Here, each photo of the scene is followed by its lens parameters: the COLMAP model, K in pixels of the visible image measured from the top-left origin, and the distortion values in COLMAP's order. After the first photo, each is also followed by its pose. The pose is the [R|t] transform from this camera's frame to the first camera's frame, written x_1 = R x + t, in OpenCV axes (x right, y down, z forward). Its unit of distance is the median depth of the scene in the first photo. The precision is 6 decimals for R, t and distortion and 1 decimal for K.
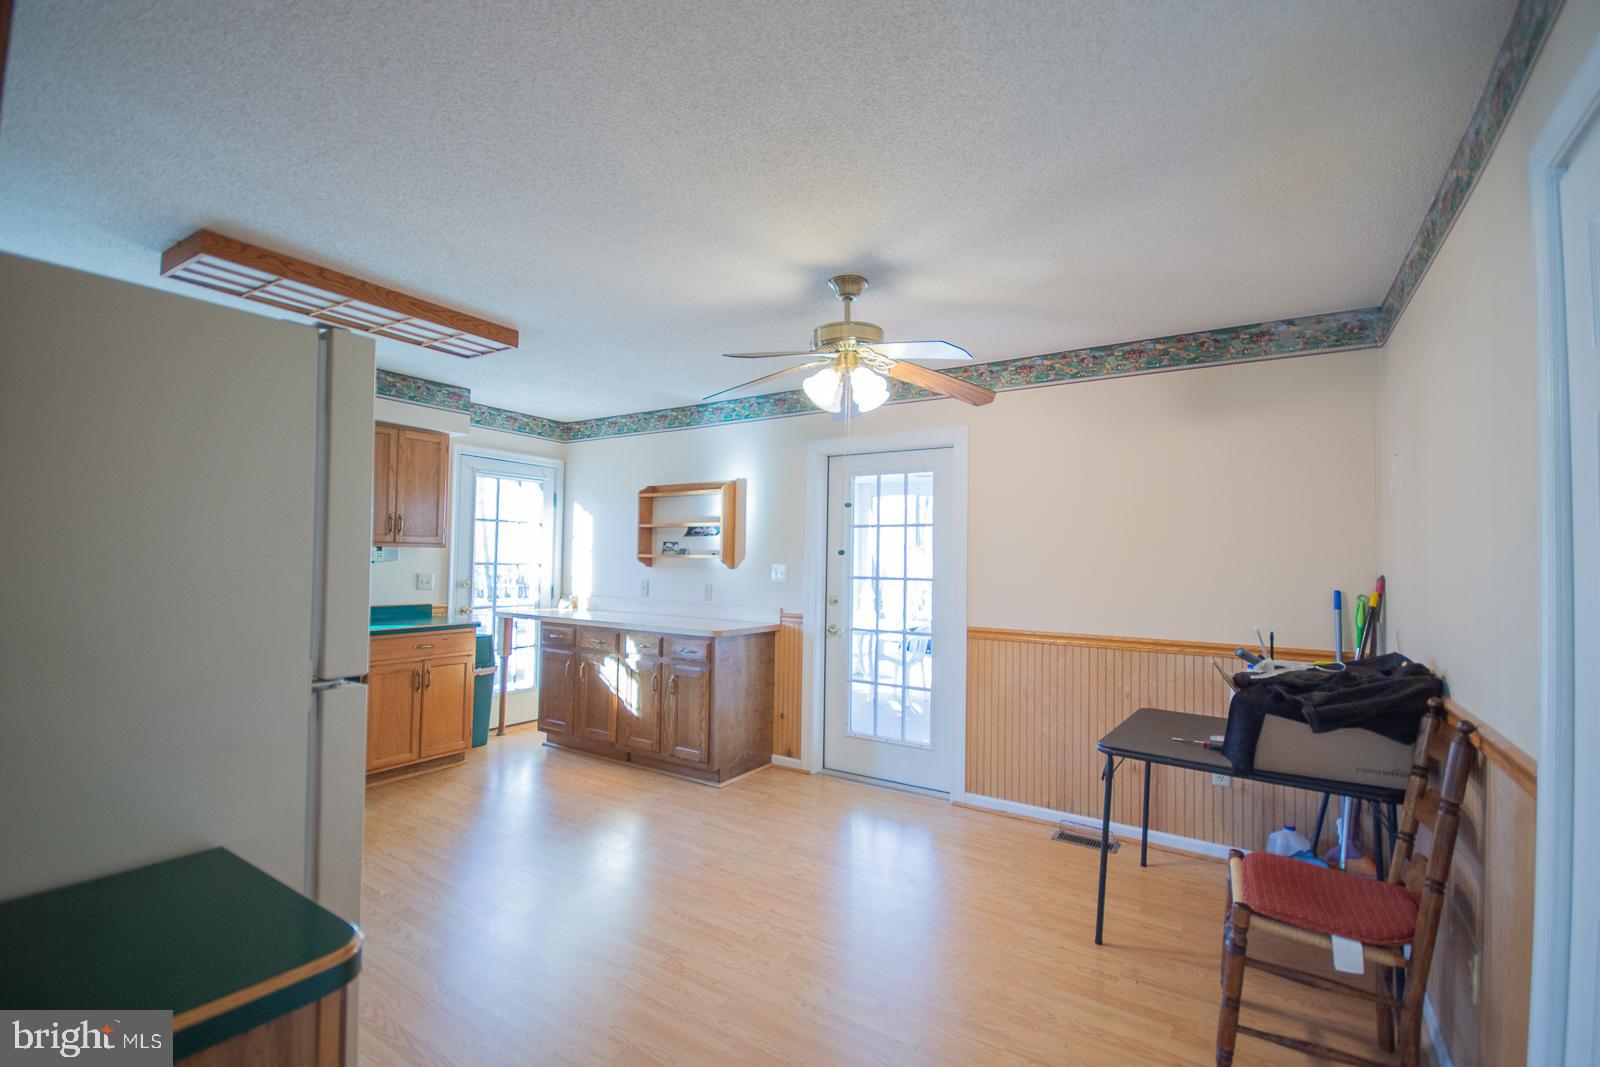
lens RADIAL K [[702.0, 0, 810.3], [0, 702.0, 545.1], [0, 0, 1]] dist [-0.003540, -0.002001]
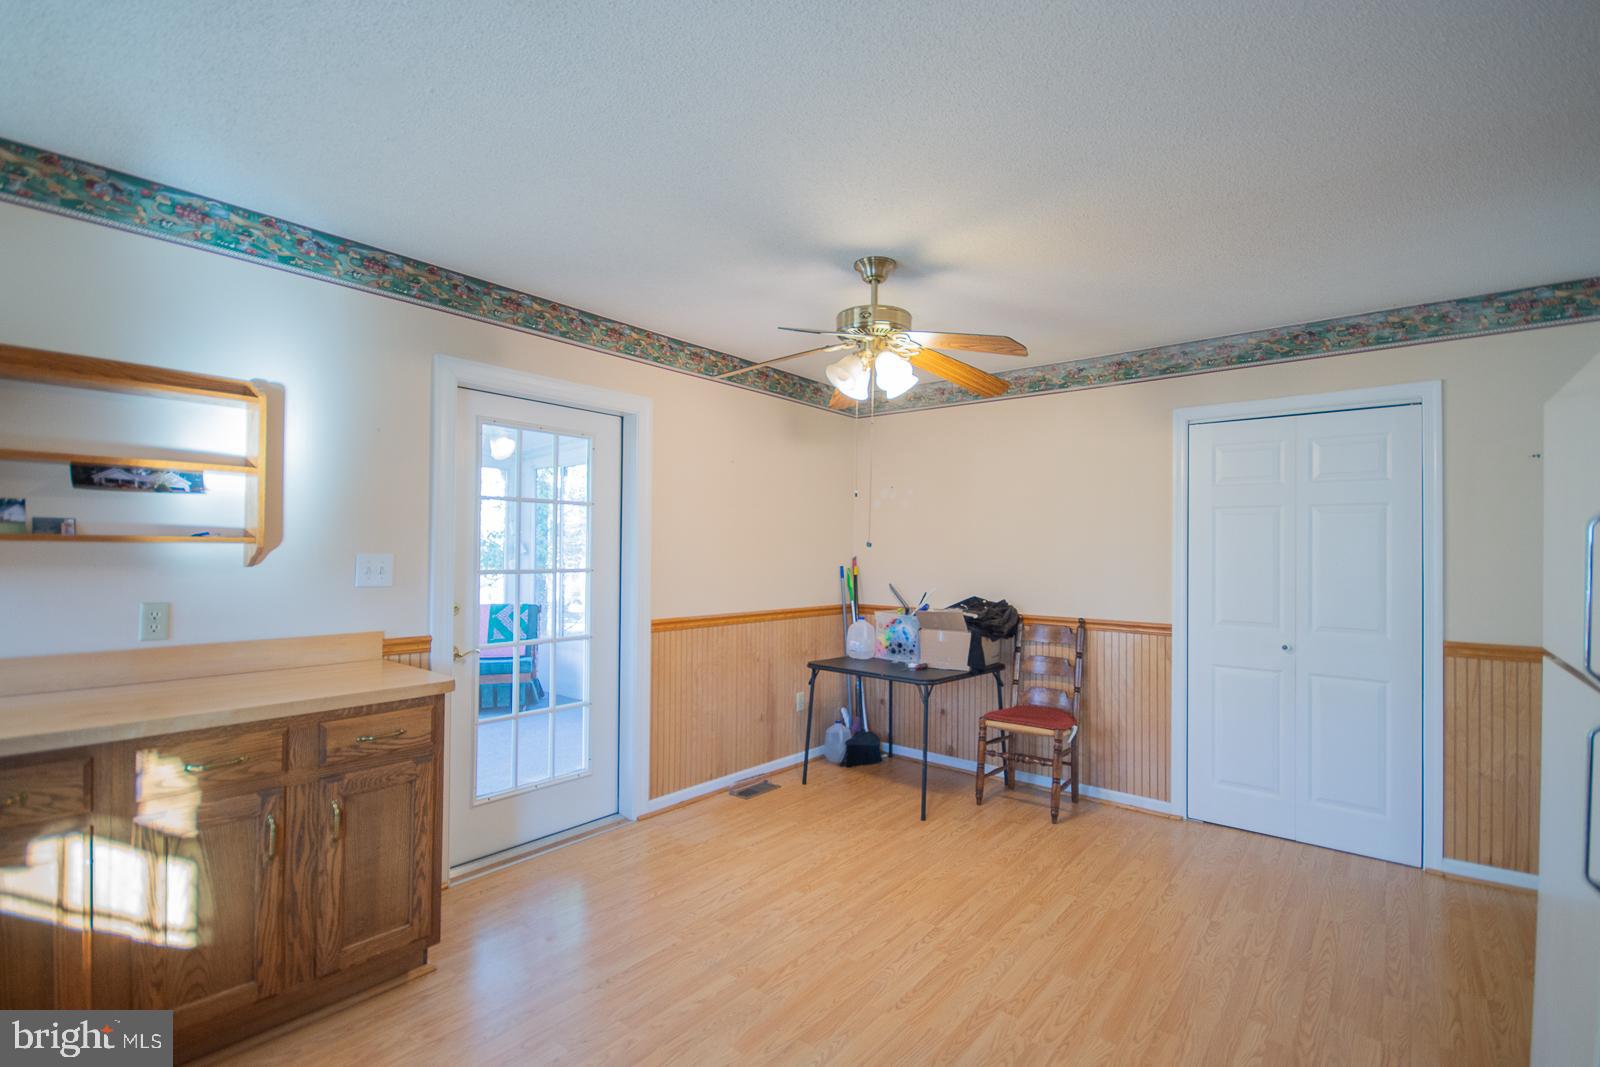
lens RADIAL K [[702.0, 0, 808.6], [0, 702.0, 543.8], [0, 0, 1]] dist [-0.003540, -0.002001]
pose [[0.128371, -0.002992, 0.991722, -0.605104], [-0.030794, 0.999501, 0.007002, 0.004638], [-0.991248, -0.031438, 0.128214, 0.630435]]
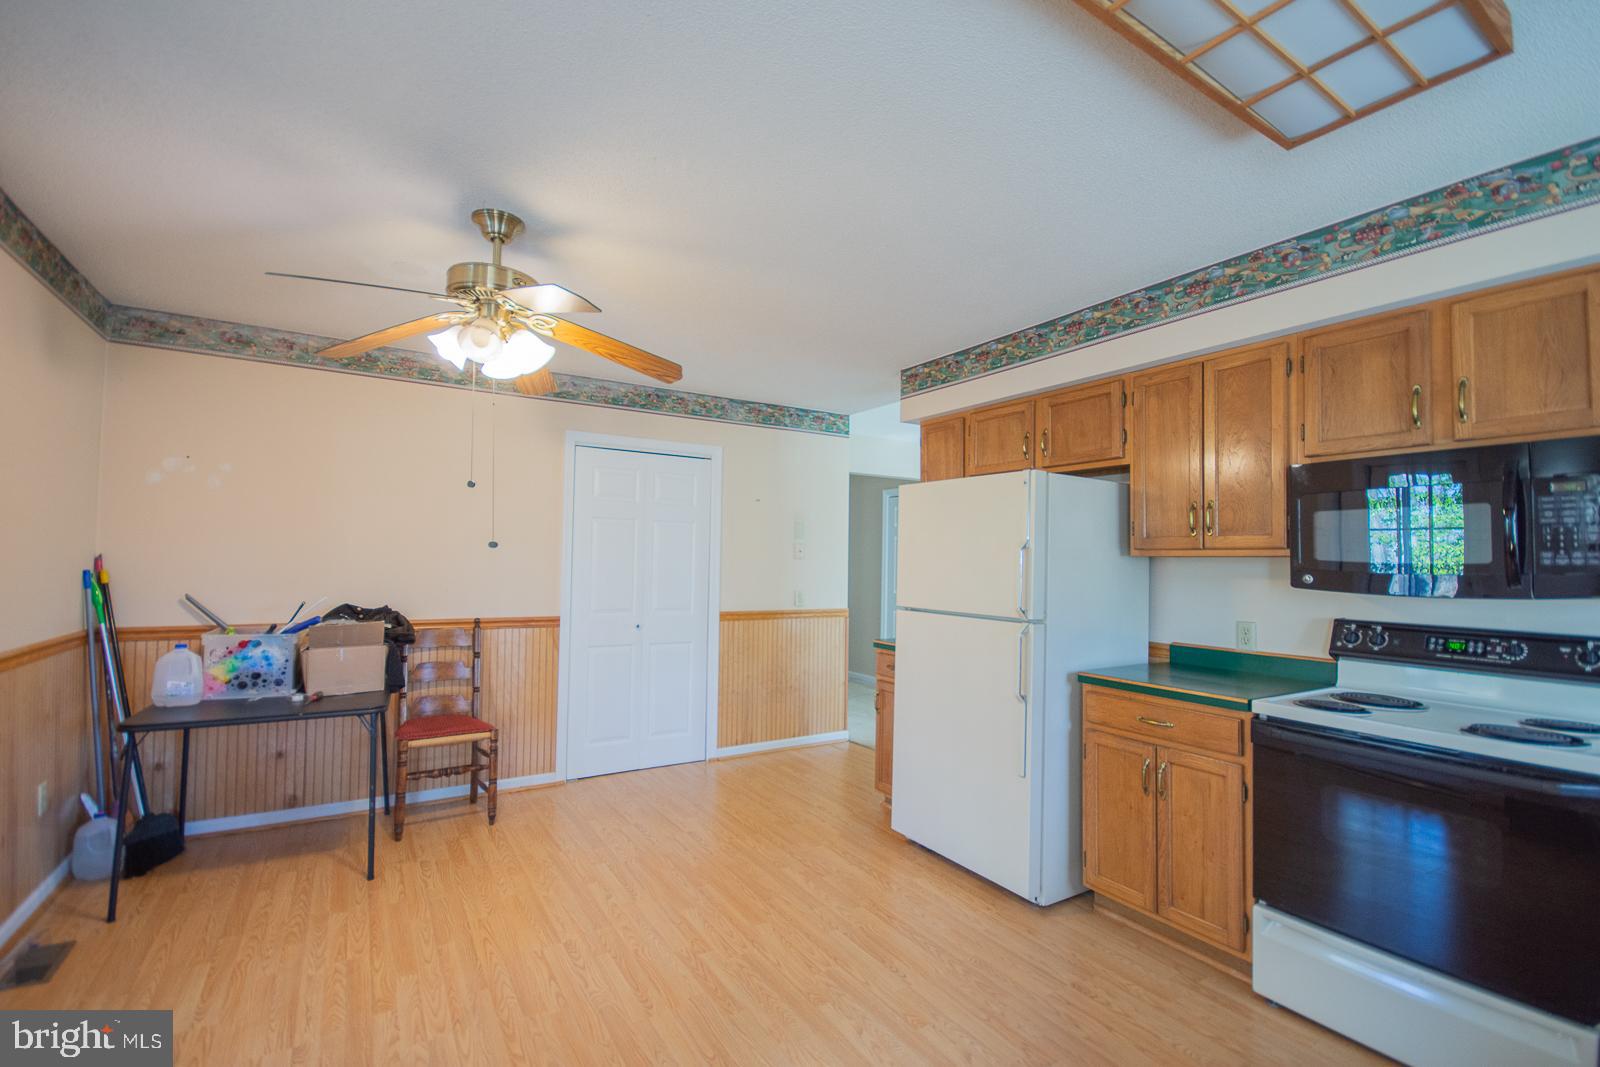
lens RADIAL K [[702.0, 0, 756.9], [0, 702.0, 544.2], [0, 0, 1]] dist [-0.003540, -0.002001]
pose [[-0.883581, -0.019892, 0.467856, -0.405057], [-0.041999, 0.998437, -0.036868, 0.018625], [-0.466392, -0.052226, -0.883035, 1.039415]]
